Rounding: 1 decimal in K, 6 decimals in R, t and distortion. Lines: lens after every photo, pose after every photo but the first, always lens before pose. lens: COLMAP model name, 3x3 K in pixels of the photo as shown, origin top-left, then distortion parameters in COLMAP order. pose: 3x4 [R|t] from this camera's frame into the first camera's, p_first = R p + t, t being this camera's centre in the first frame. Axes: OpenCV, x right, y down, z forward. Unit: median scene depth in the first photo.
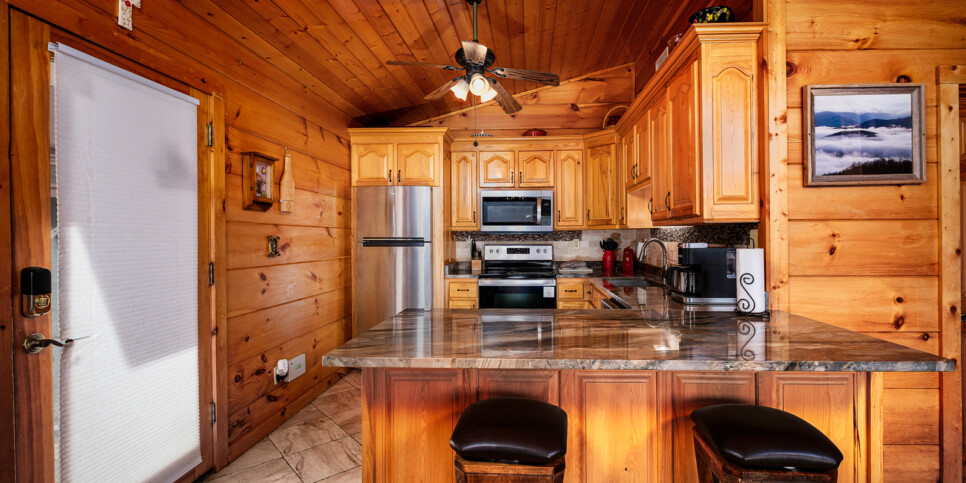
lens RADIAL K [[442.0, 0, 519.9], [0, 442.0, 235.4], [0, 0, 1]] dist [-0.004483, -0.001239]
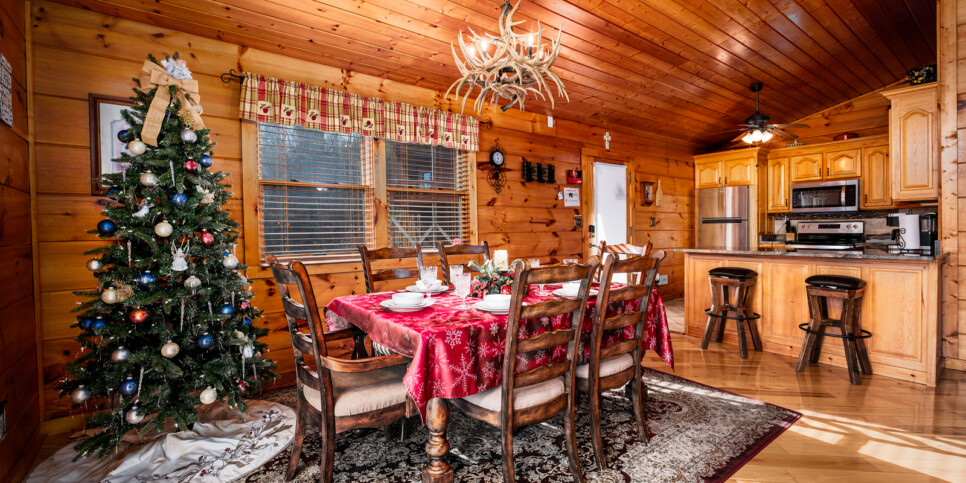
lens RADIAL K [[368.6, 0, 479.9], [0, 368.6, 234.7], [0, 0, 1]] dist [-0.001203, -0.000162]
pose [[0.594412, 0.014779, -0.804025, 0.438805], [0.009505, 0.999632, 0.025402, 0.035874], [0.804105, -0.022742, 0.594053, -0.847040]]
